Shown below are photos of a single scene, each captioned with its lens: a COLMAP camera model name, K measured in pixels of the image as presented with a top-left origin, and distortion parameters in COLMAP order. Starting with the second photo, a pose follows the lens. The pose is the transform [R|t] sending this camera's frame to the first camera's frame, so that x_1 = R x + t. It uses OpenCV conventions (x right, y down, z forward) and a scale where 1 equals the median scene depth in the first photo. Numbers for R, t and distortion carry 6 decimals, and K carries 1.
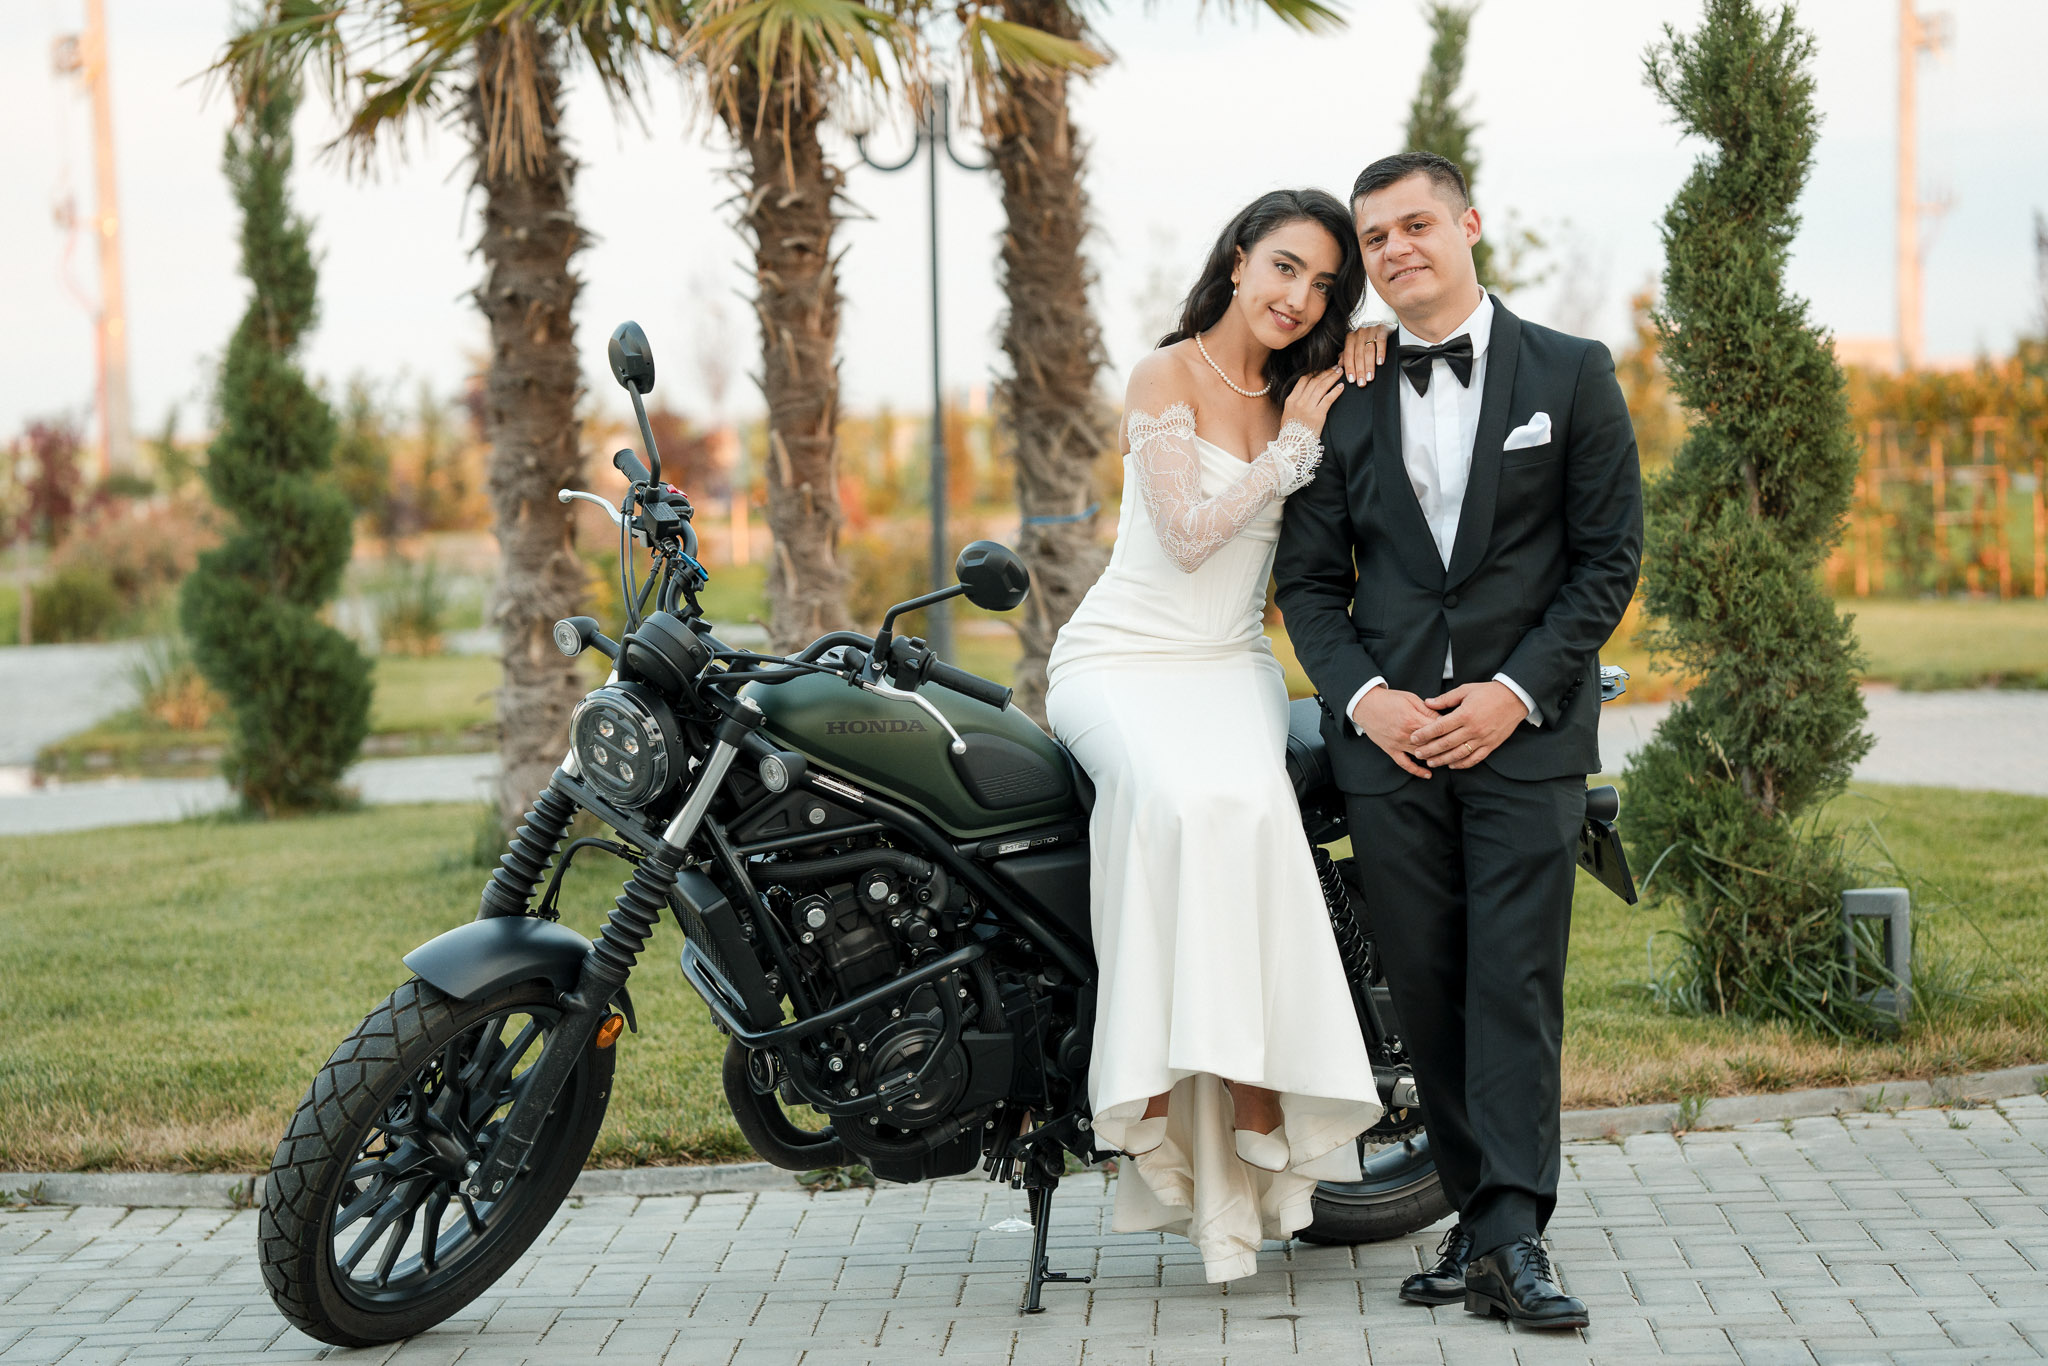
lens RADIAL K [[4816.4, 0, 1021.2], [0, 4816.4, 799.9], [0, 0, 1]] dist [-0.039485, 1.296166]
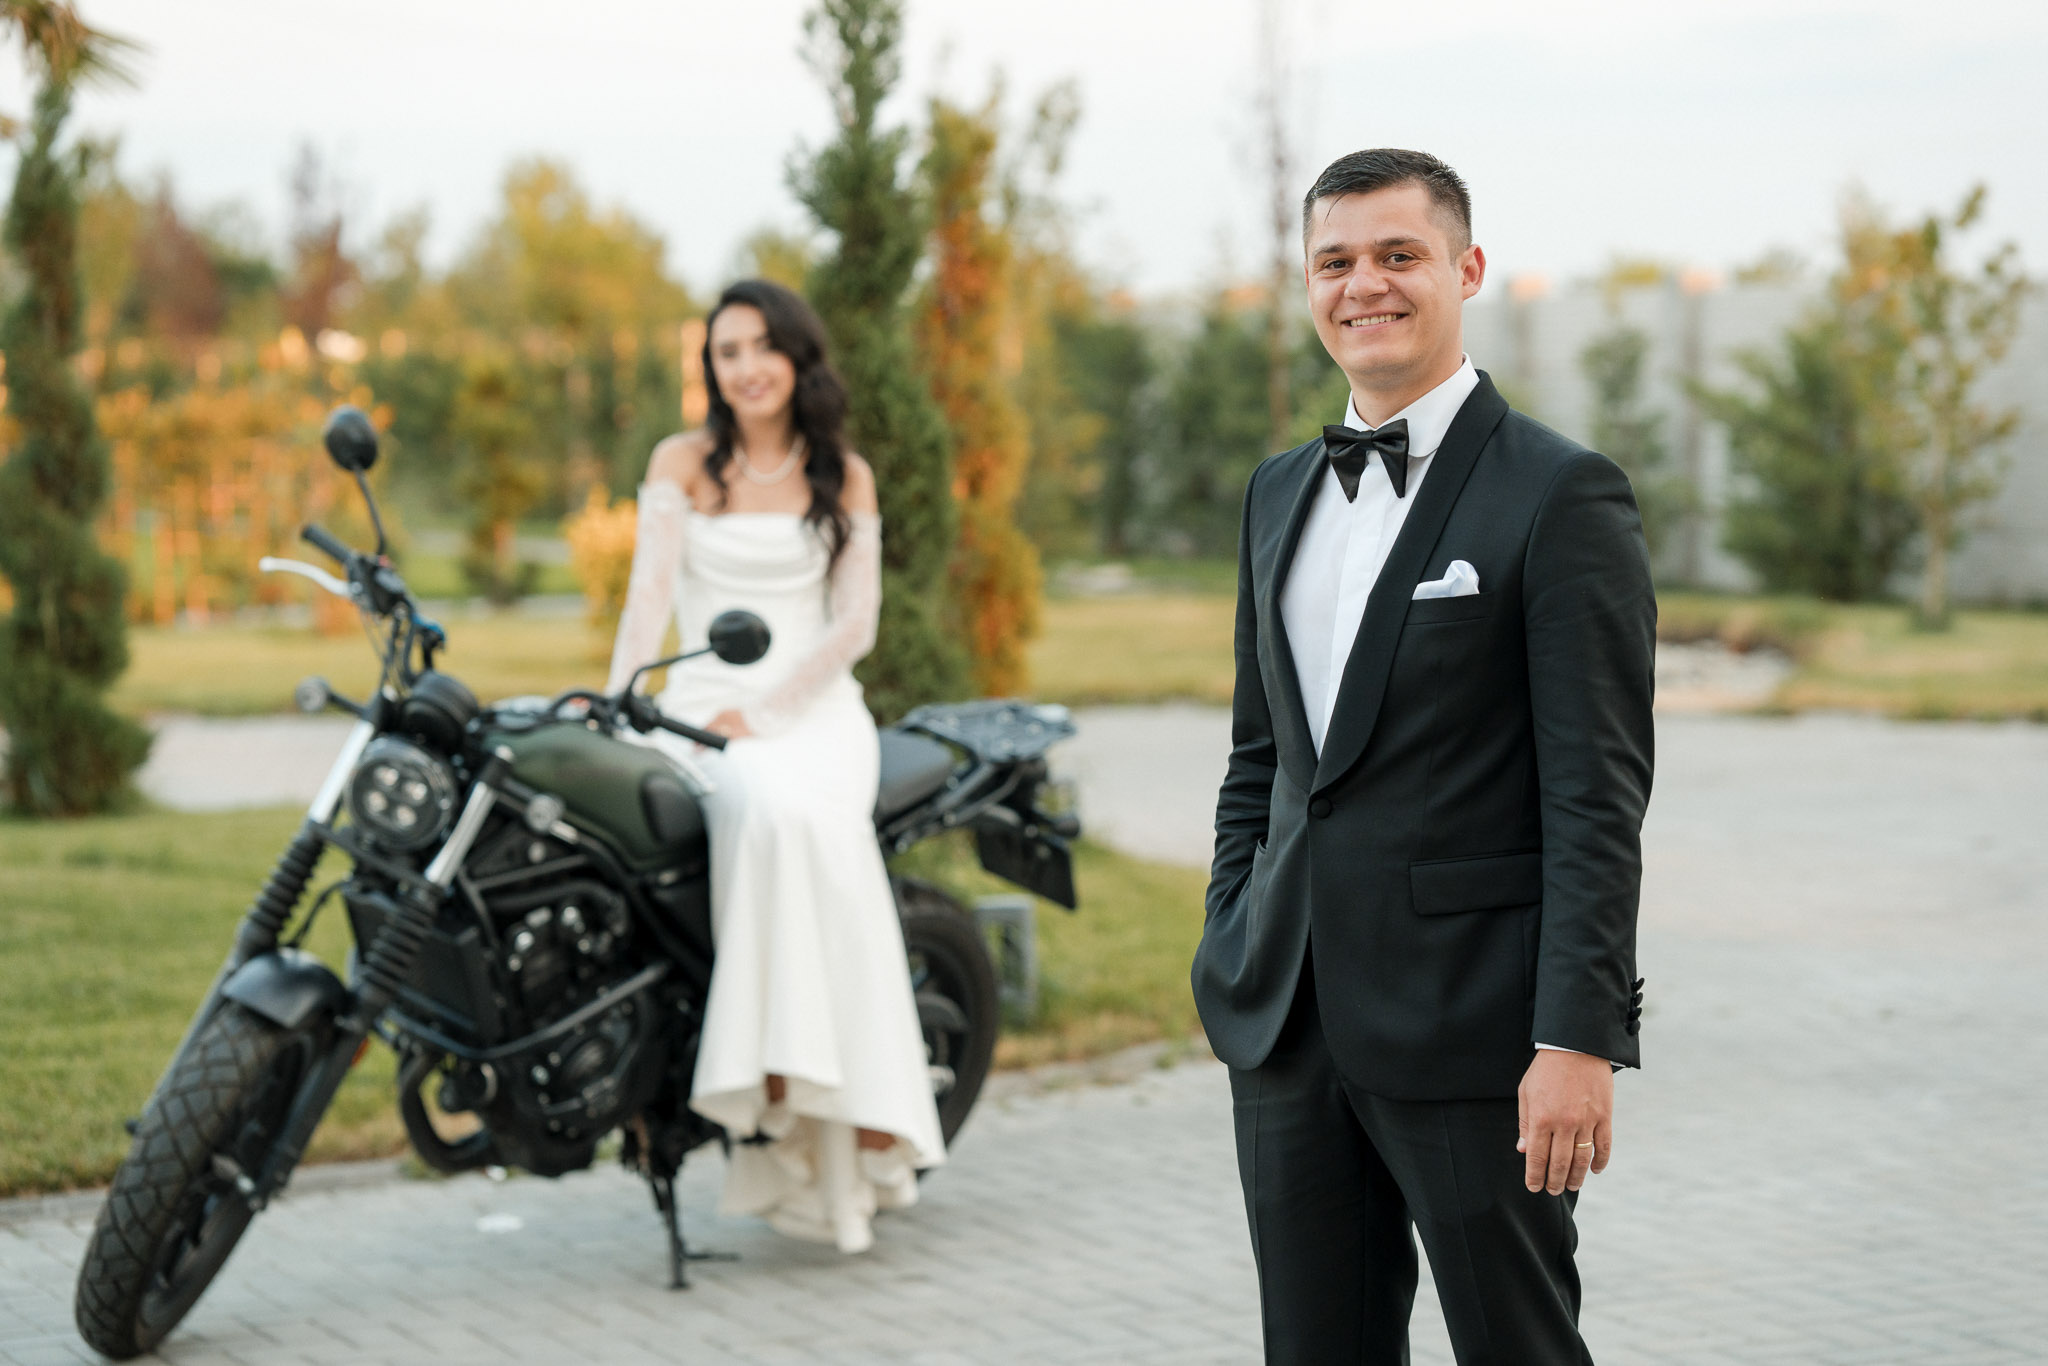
lens RADIAL K [[5045.9, 0, 1024.0], [0, 5045.9, 683.0], [0, 0, 1]] dist [-0.070974, -0.014227]
pose [[0.902220, -0.010032, 0.431160, -0.331323], [0.022420, 0.999469, -0.023659, -0.004334], [-0.430694, 0.031012, 0.901965, -0.078667]]
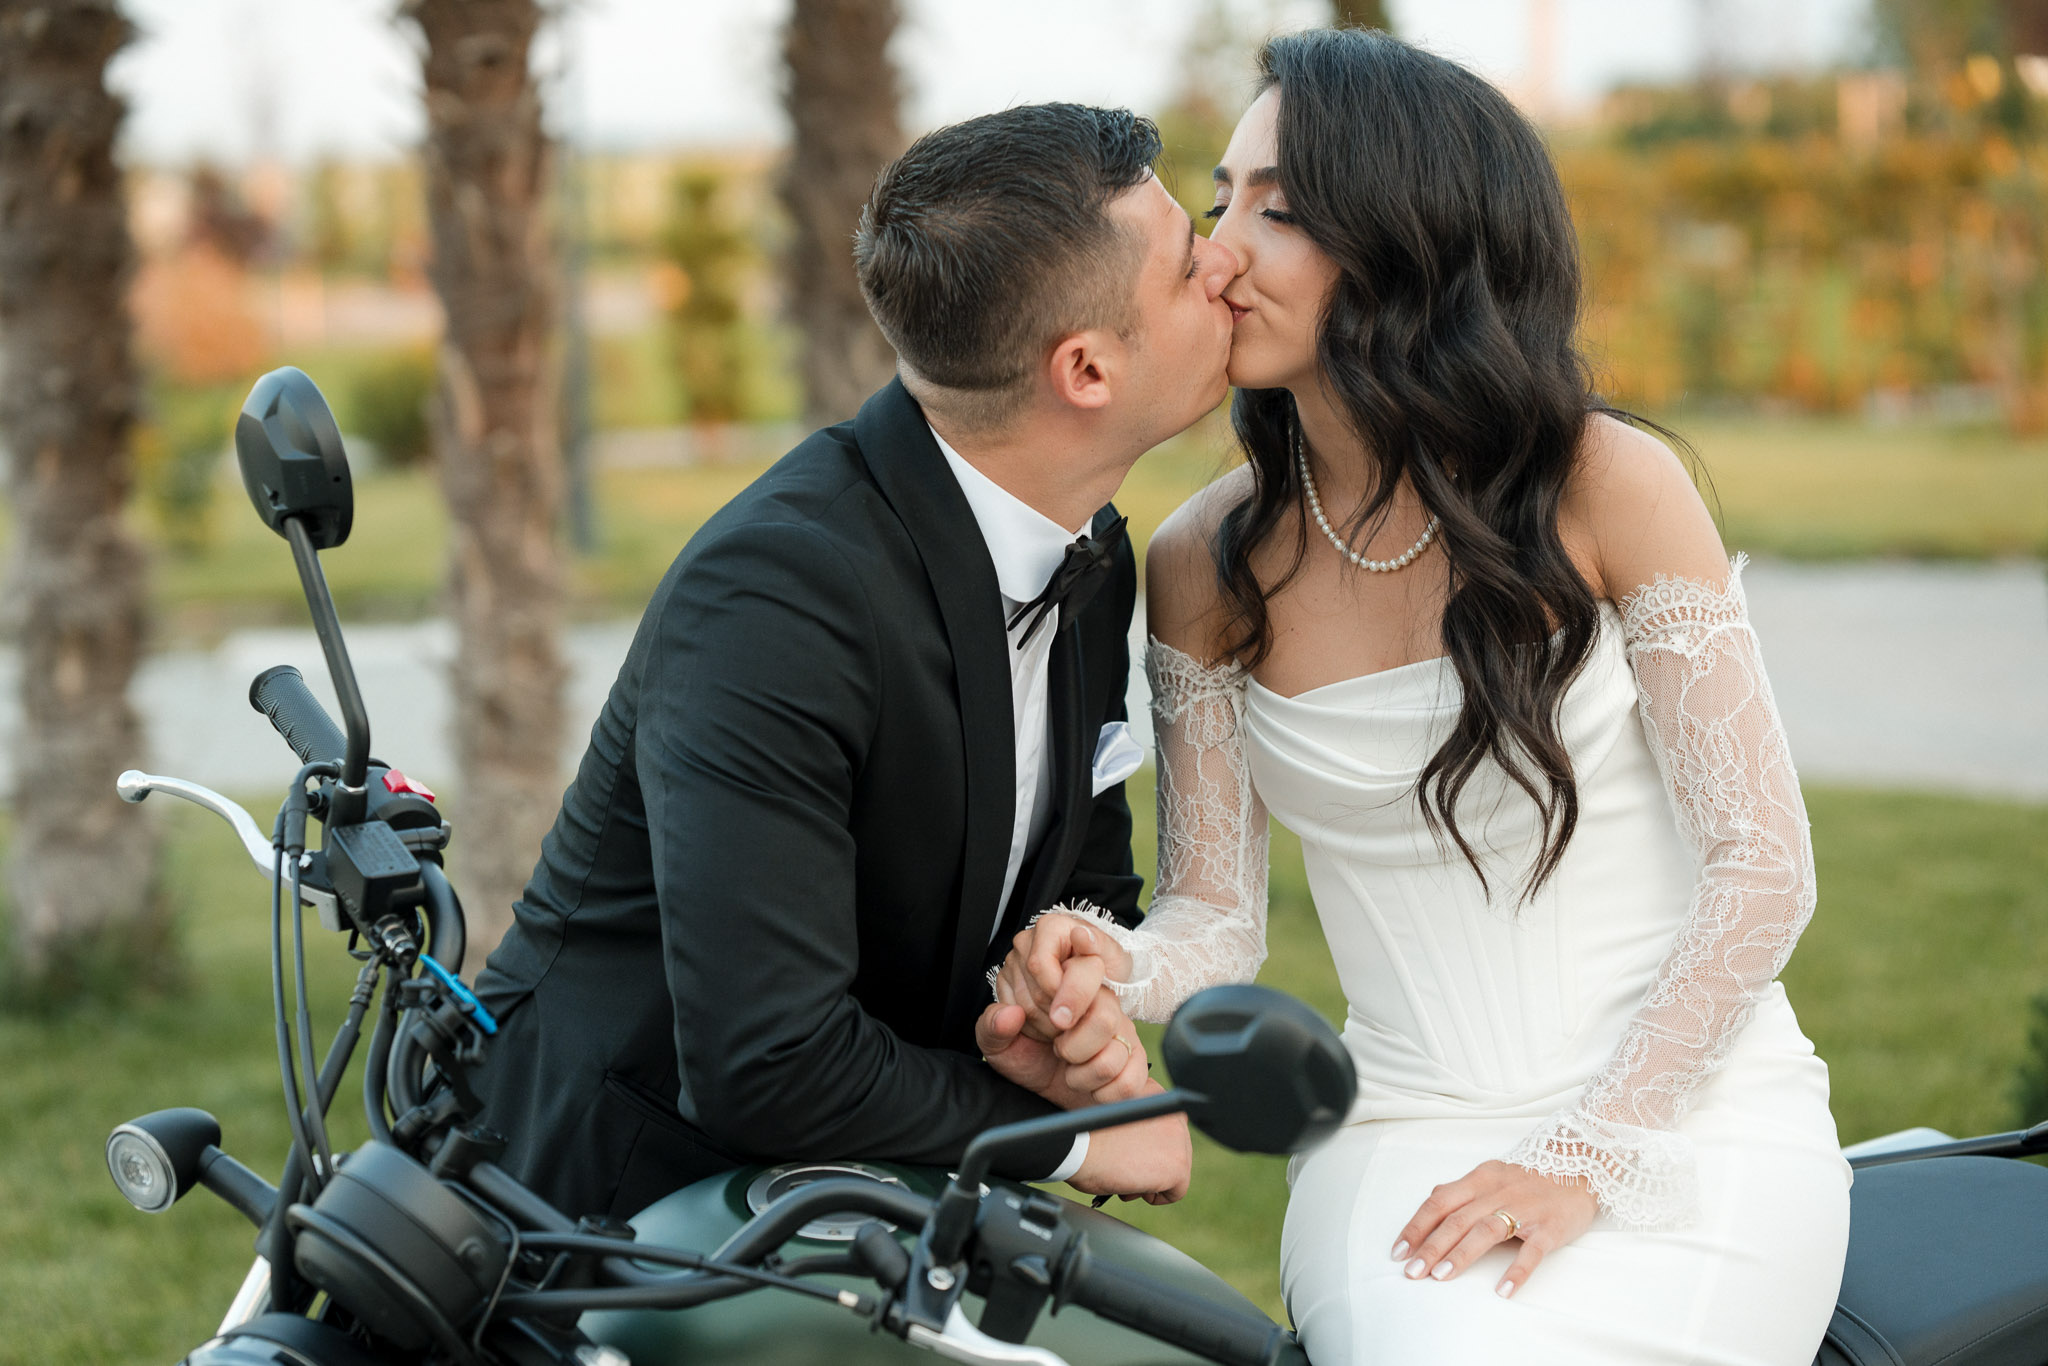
lens RADIAL K [[5169.1, 0, 984.9], [0, 5169.1, 682.8], [0, 0, 1]] dist [0.137886, 1.016245]
pose [[0.997269, -0.007628, 0.073458, -0.041543], [0.006134, 0.999770, 0.020535, -0.061684], [-0.073598, -0.020028, 0.997087, 0.422034]]
